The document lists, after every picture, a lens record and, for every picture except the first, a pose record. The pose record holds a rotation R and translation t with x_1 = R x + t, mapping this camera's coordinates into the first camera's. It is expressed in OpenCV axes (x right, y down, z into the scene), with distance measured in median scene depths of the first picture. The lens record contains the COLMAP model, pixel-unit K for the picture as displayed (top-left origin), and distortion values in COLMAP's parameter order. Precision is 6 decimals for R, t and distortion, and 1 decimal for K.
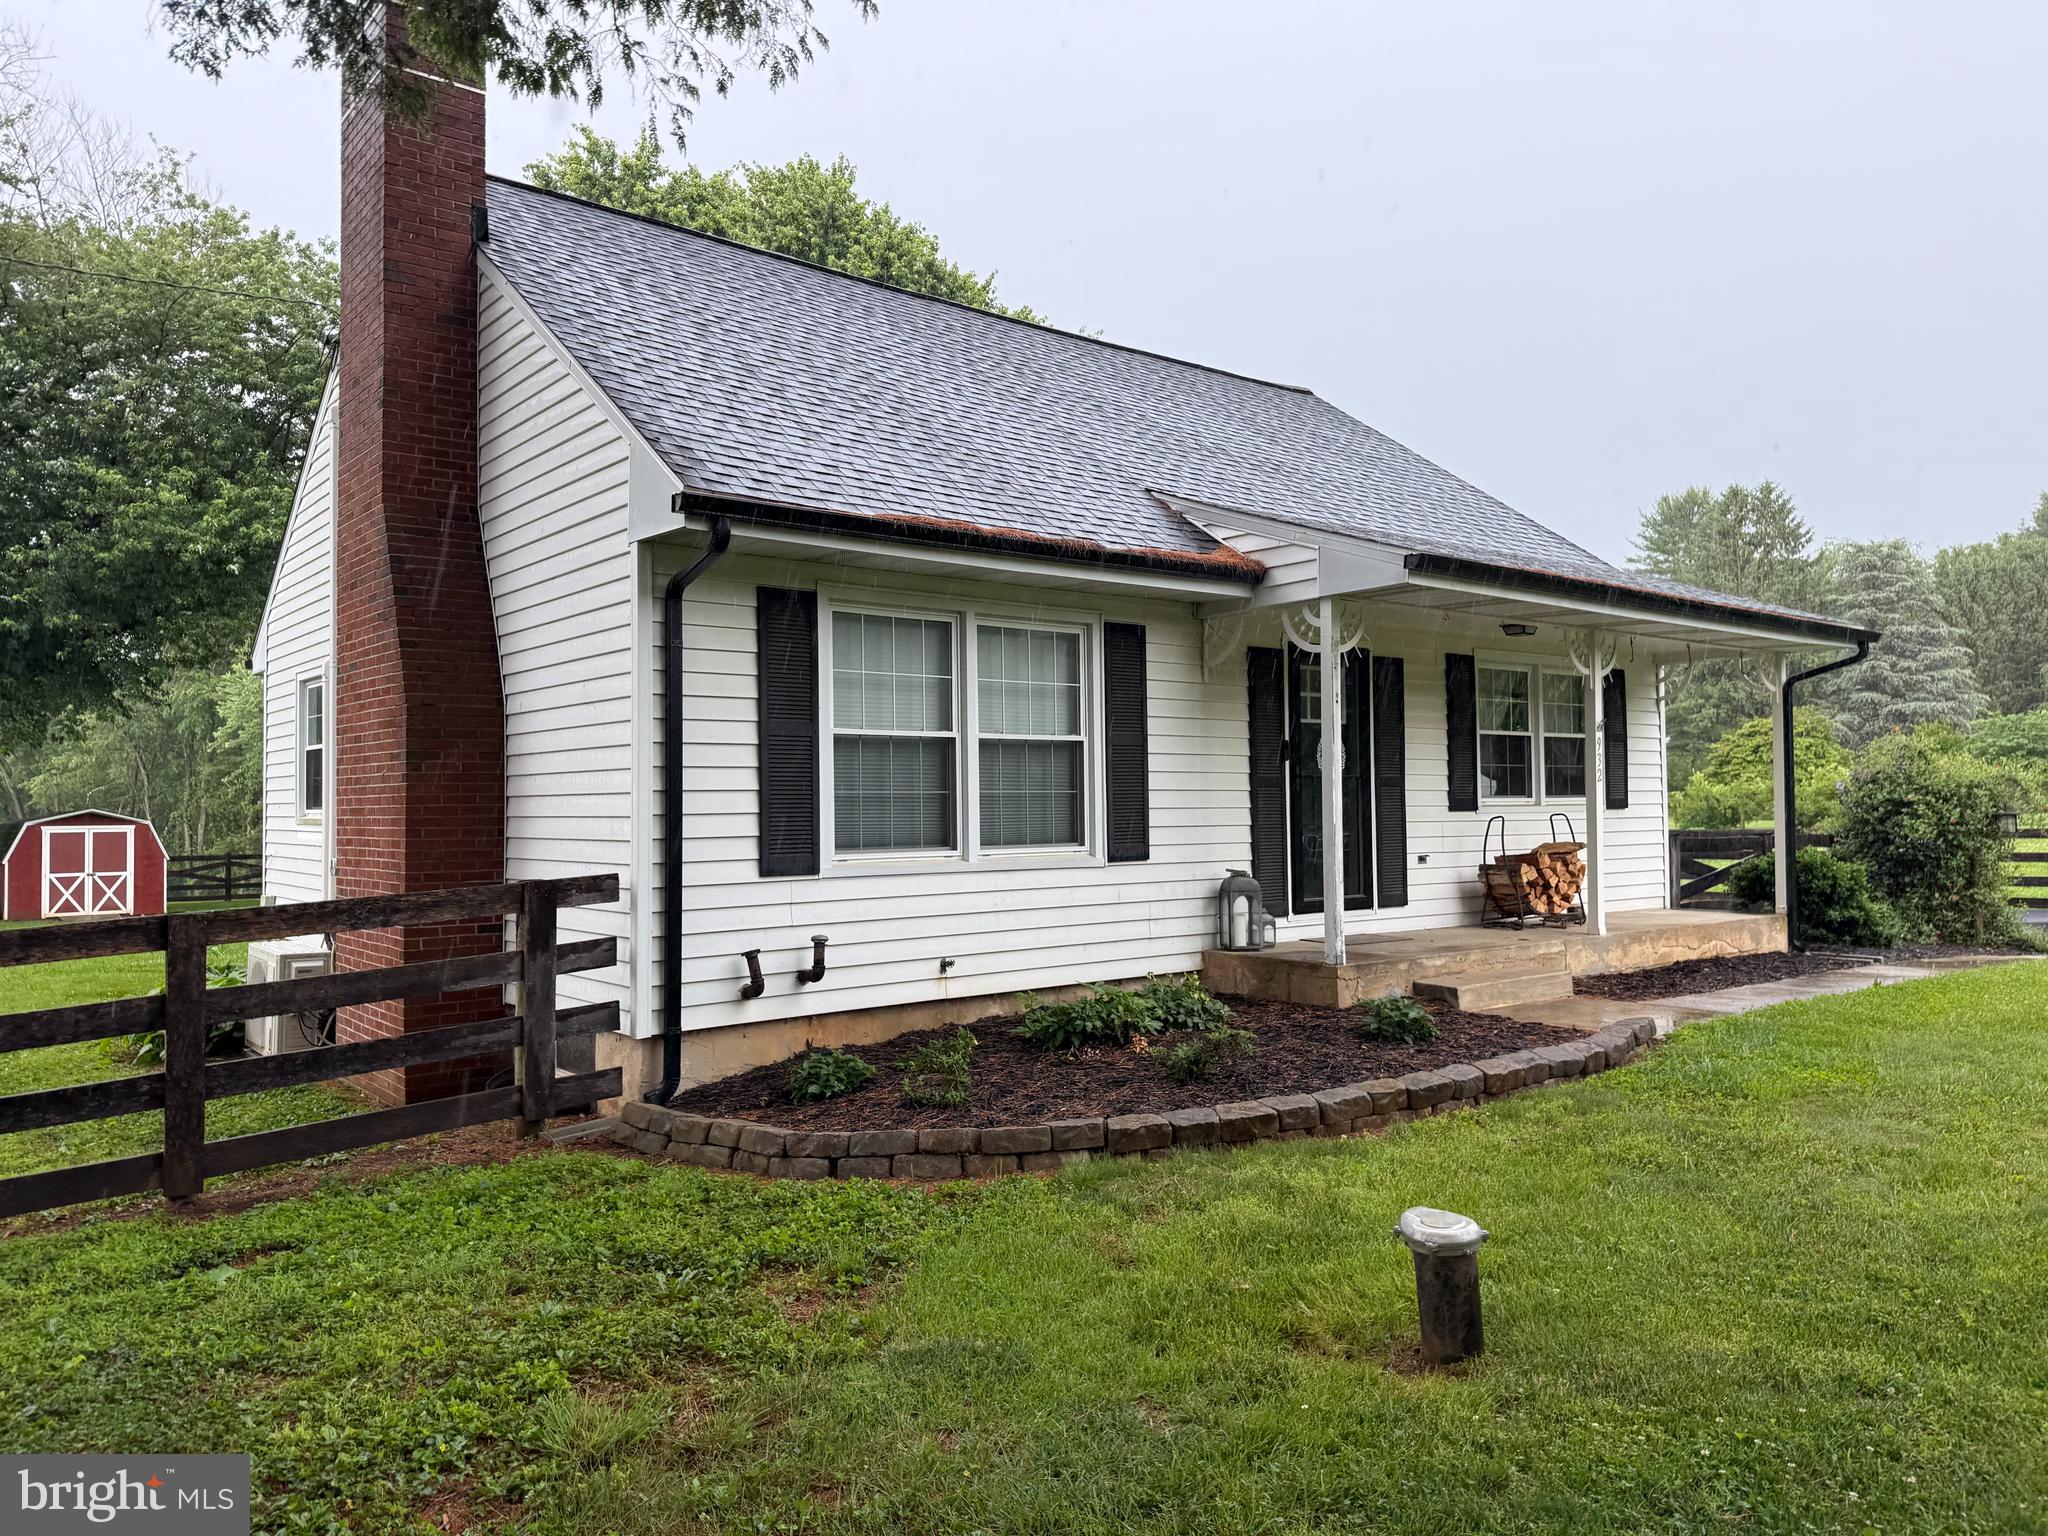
lens RADIAL K [[1416.4, 0, 1025.6], [0, 1416.4, 735.4], [0, 0, 1]] dist [0.081696, -0.102773]
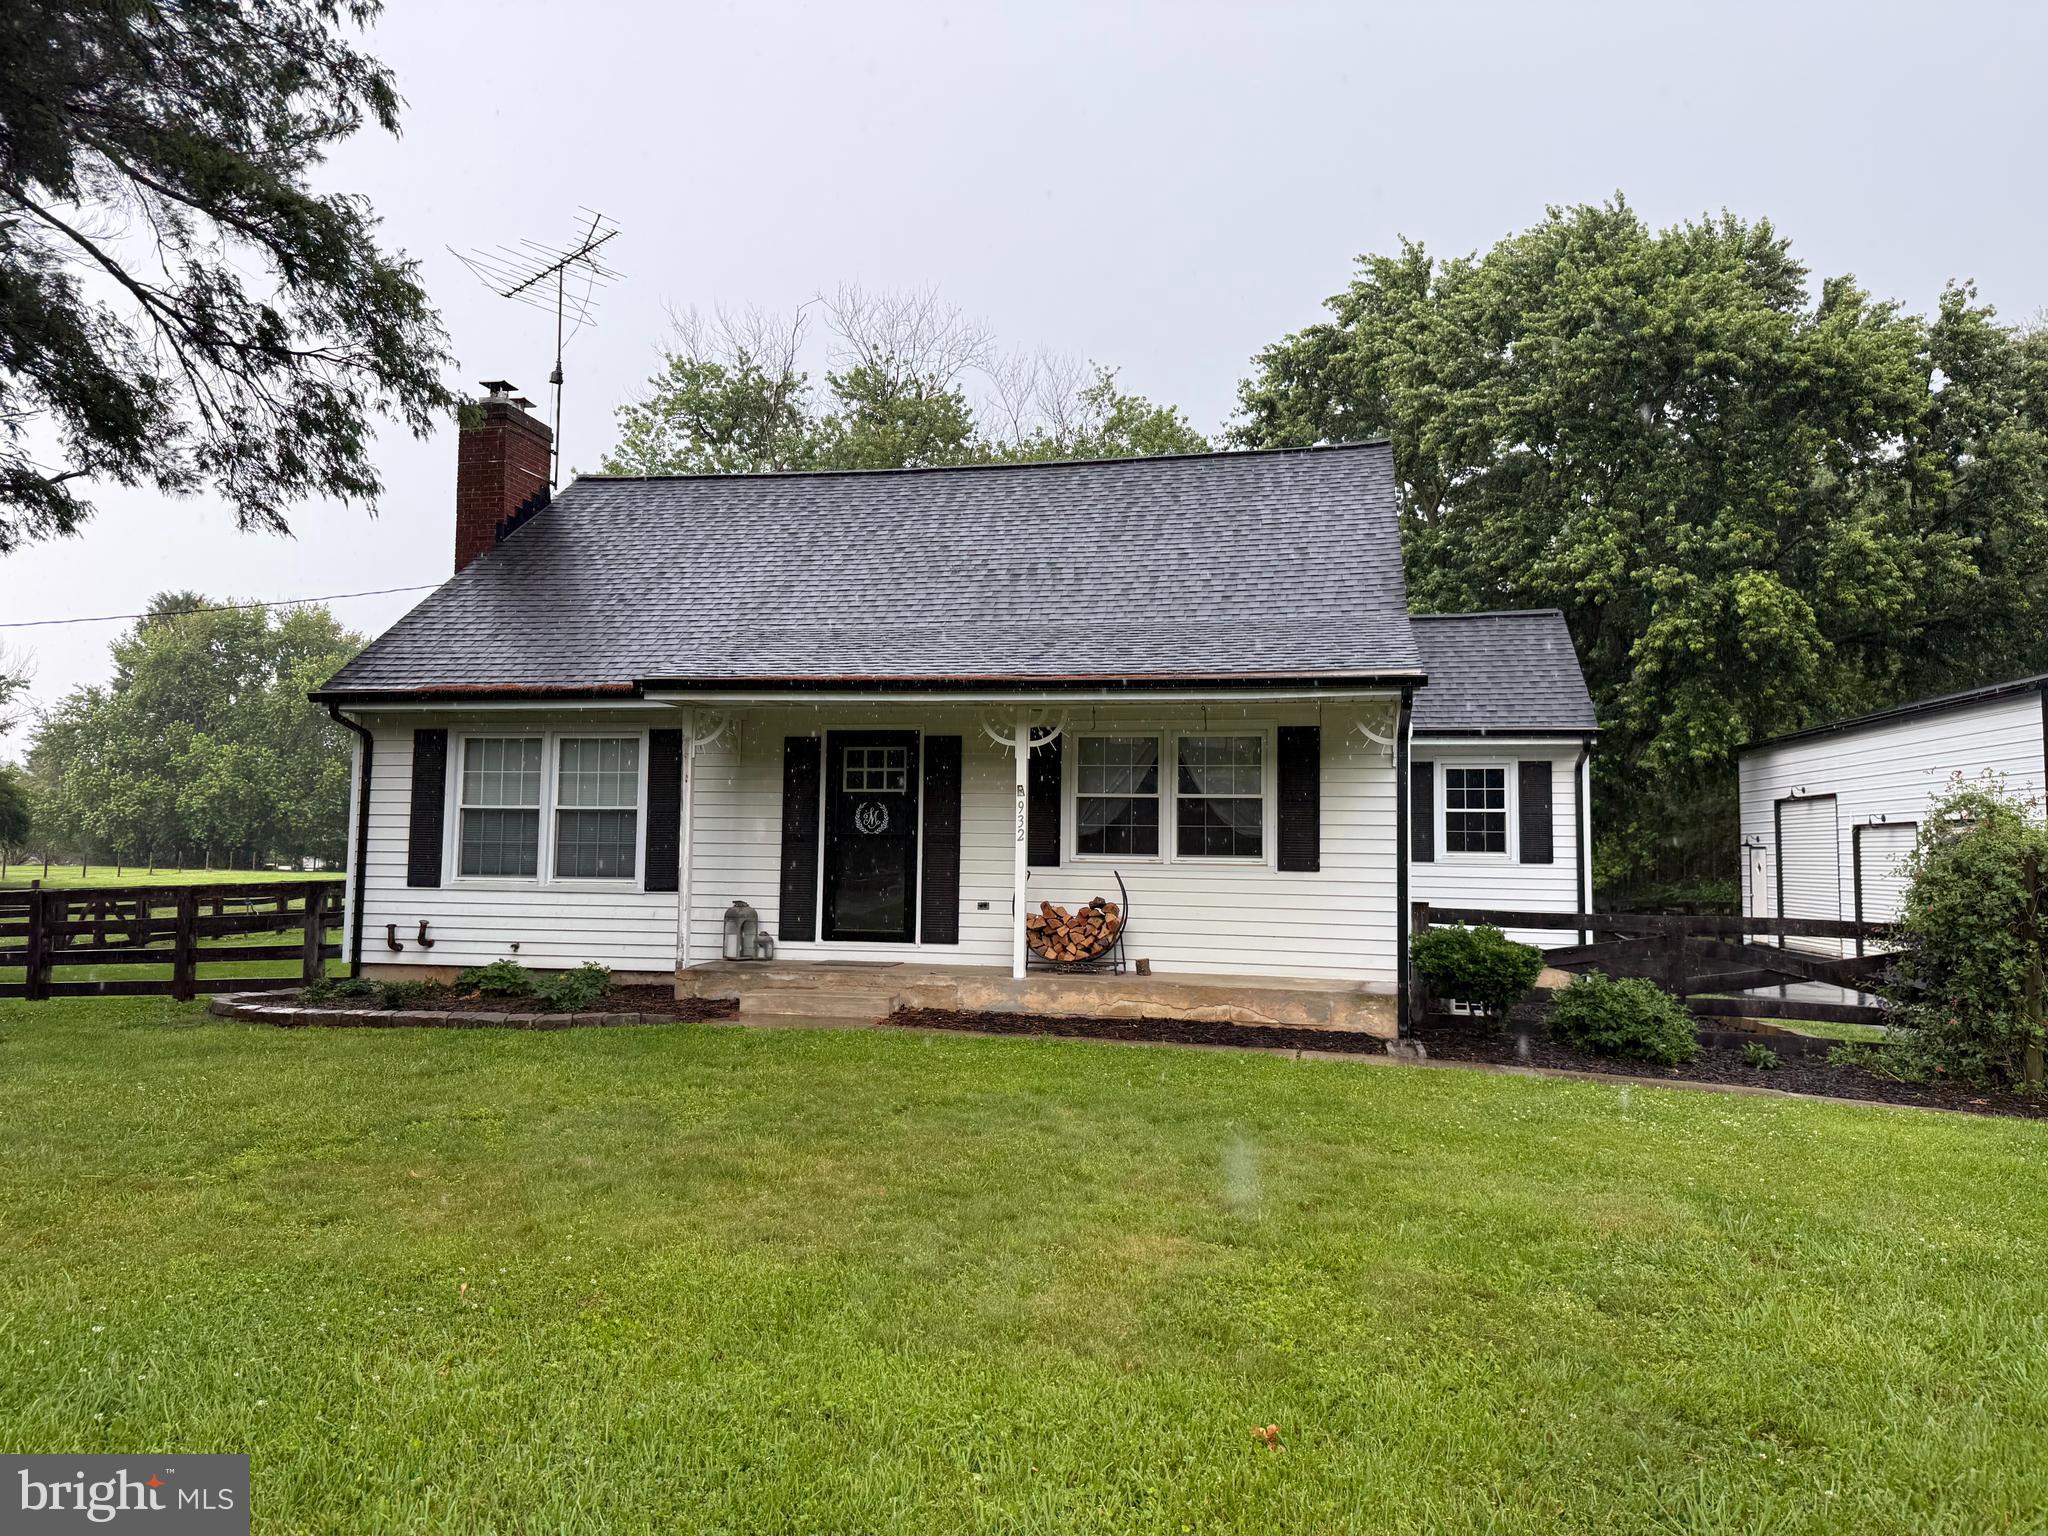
lens RADIAL K [[1416.4, 0, 1025.6], [0, 1416.4, 735.4], [0, 0, 1]] dist [0.081696, -0.102773]
pose [[0.644884, -0.042050, -0.763123, 1.301305], [0.017233, 0.999031, -0.040486, -0.005627], [0.764086, 0.012958, 0.644984, 0.297794]]
